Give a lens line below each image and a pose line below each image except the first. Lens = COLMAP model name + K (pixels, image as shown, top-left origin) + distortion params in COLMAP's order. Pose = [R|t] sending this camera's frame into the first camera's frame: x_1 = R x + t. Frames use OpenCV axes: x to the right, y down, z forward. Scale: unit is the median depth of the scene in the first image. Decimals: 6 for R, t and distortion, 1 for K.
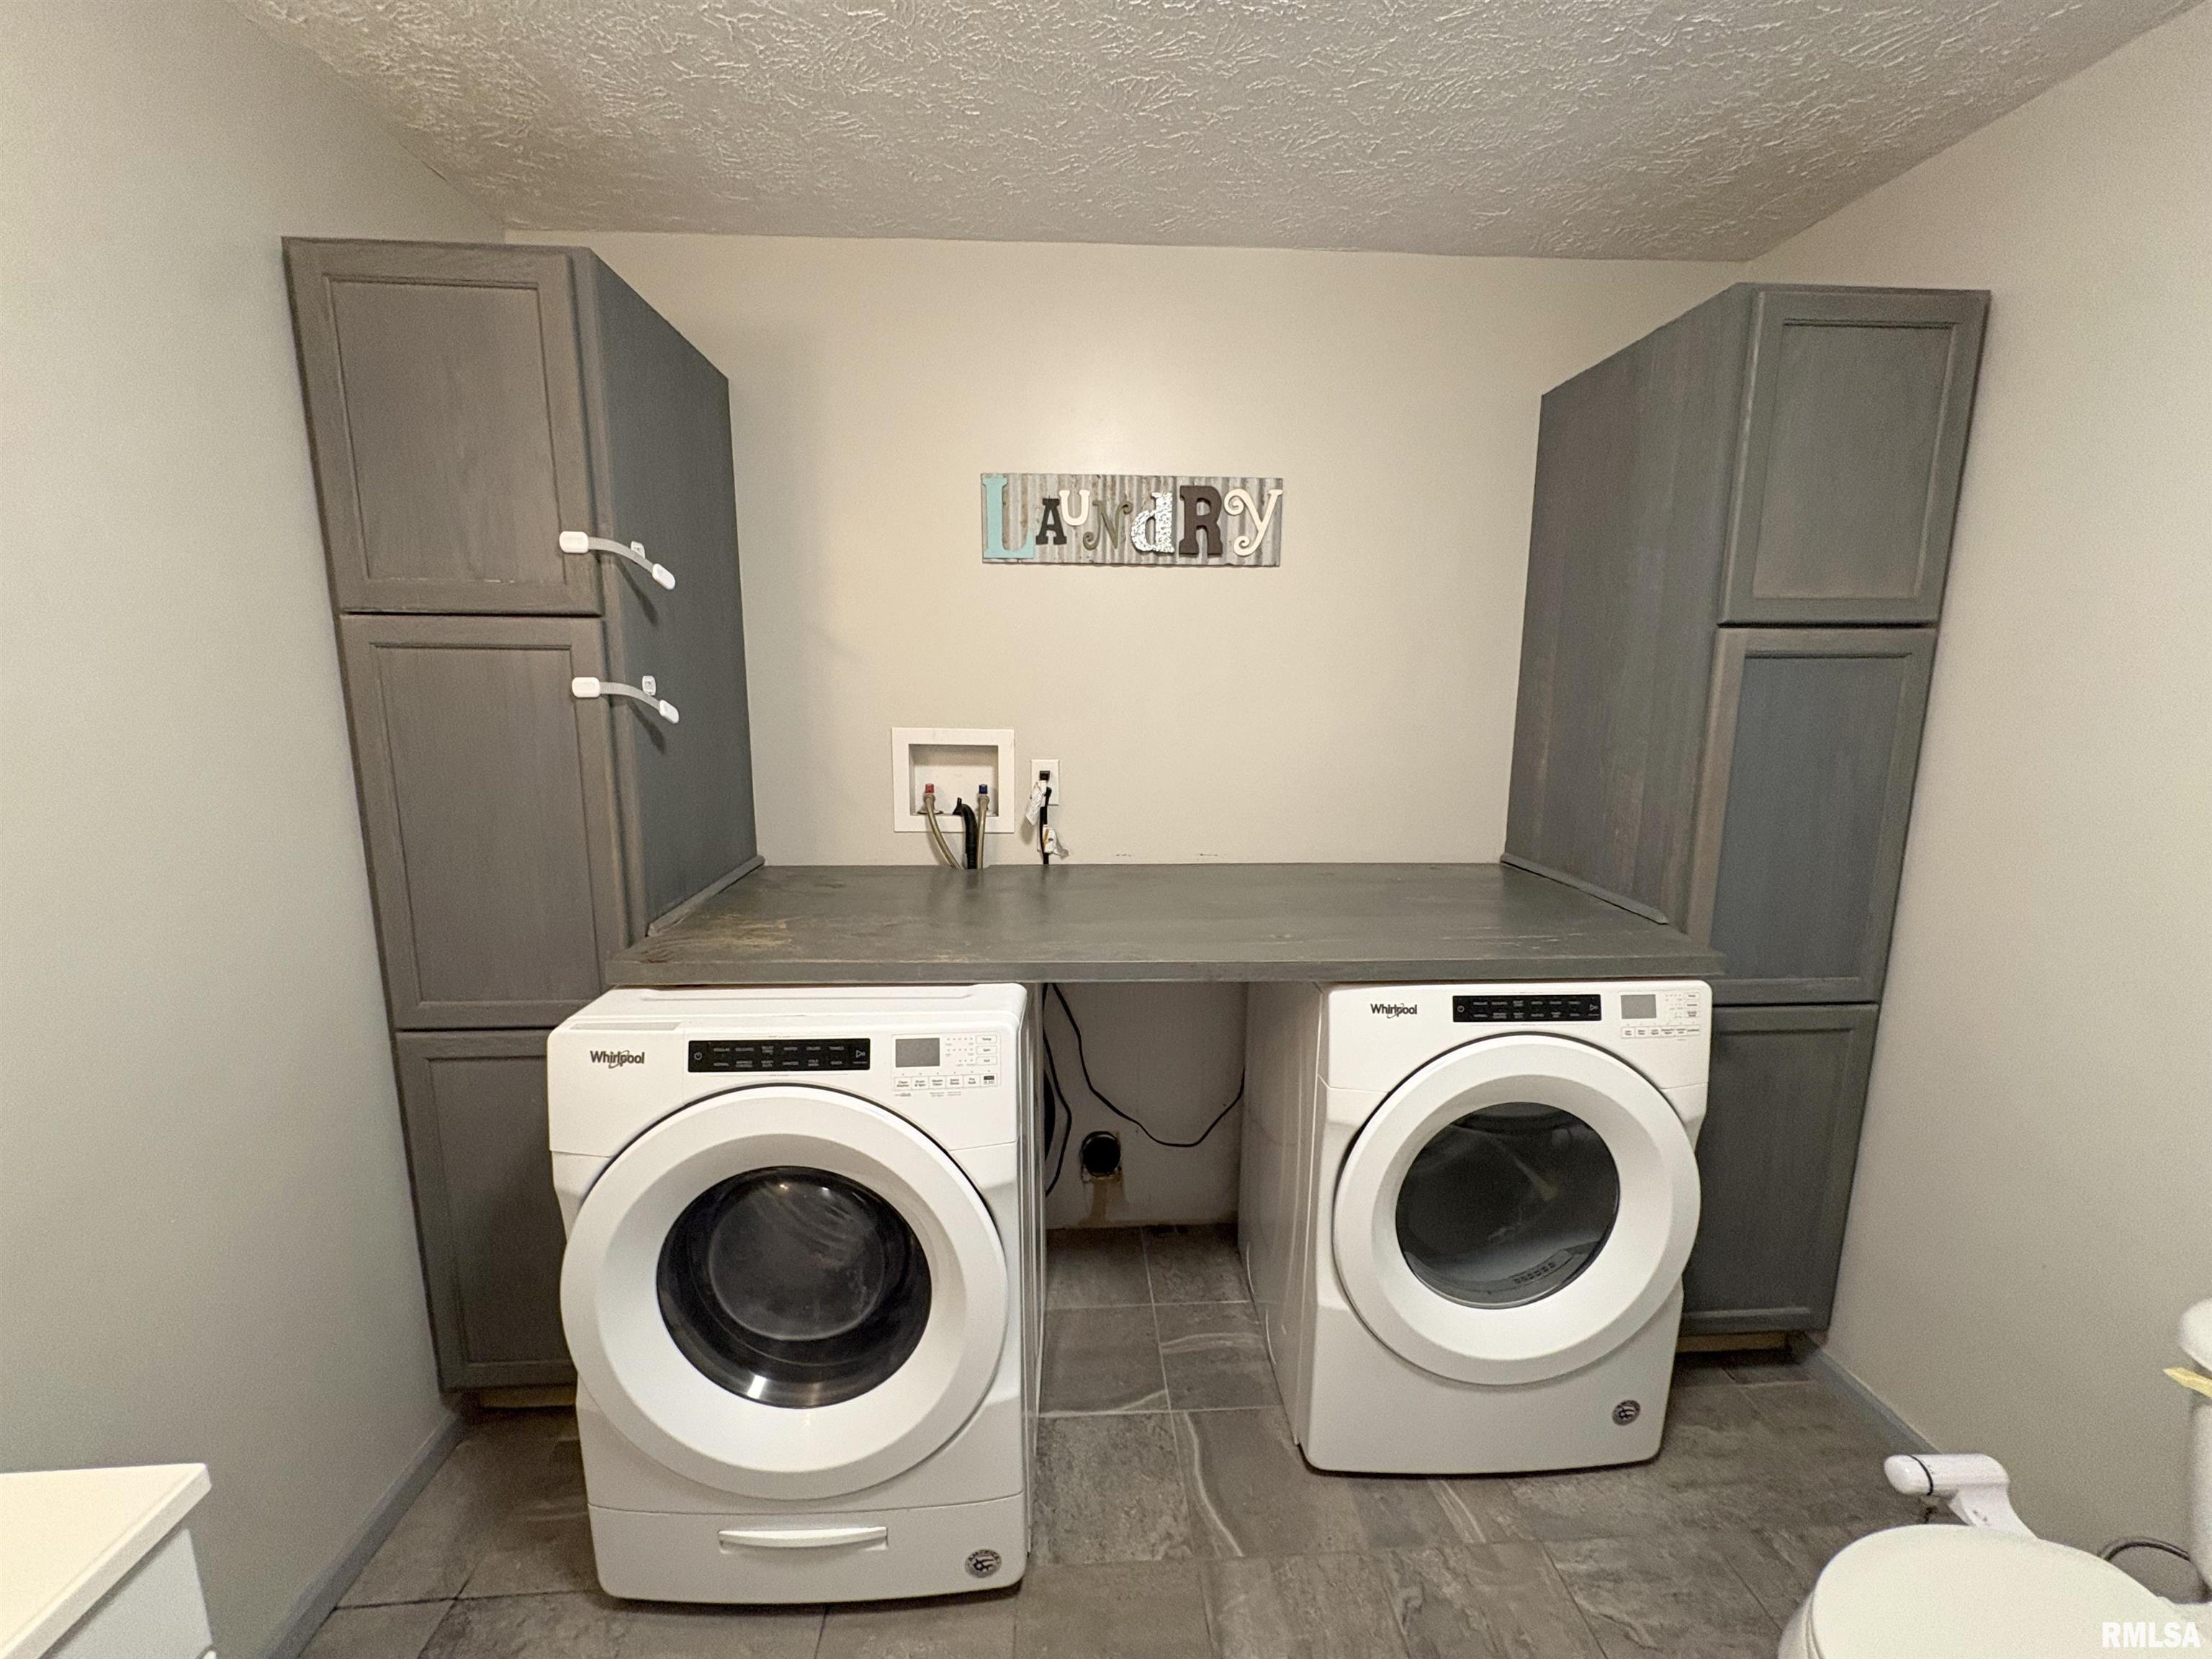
lens RADIAL K [[881.0, 0, 1106.0], [0, 881.0, 829.5], [0, 0, 1]] dist [0.000941, 0.000246]
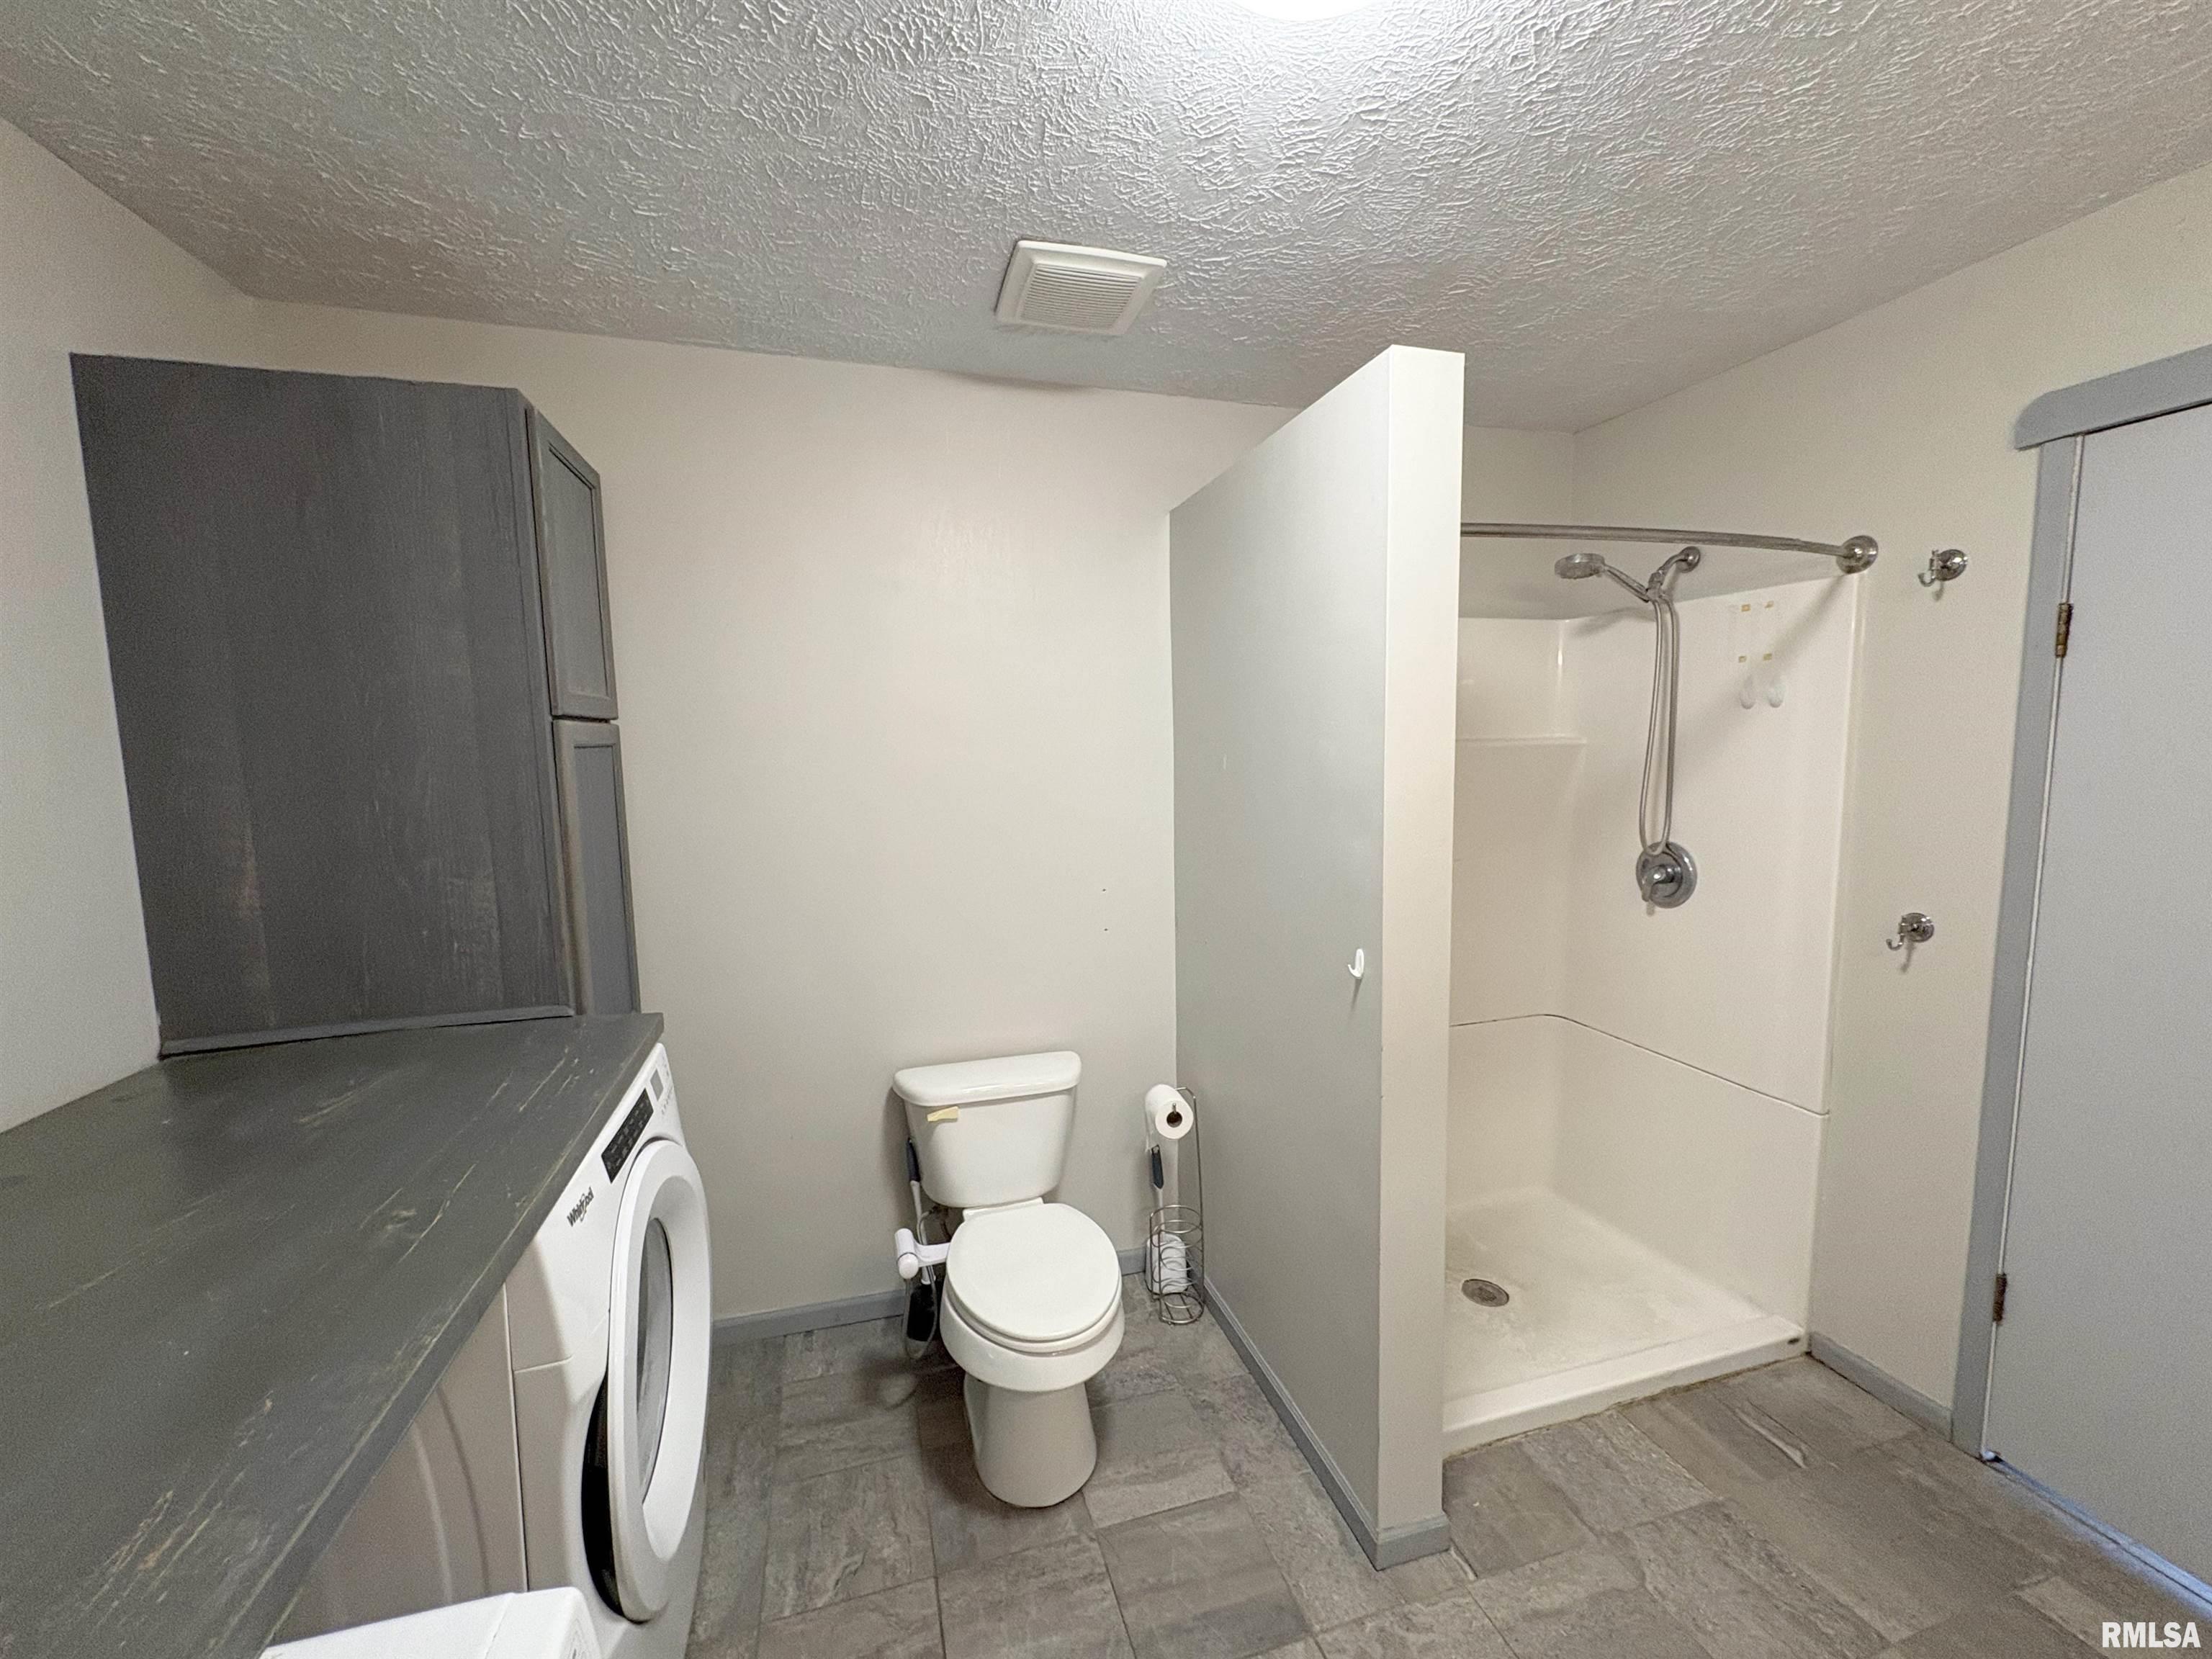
lens RADIAL K [[881.0, 0, 1106.0], [0, 881.0, 829.5], [0, 0, 1]] dist [0.000941, 0.000246]
pose [[-0.219321, -0.097626, 0.970756, -0.473076], [0.179285, 0.974005, 0.138458, -0.136096], [-0.959039, 0.204408, -0.196117, 0.636214]]
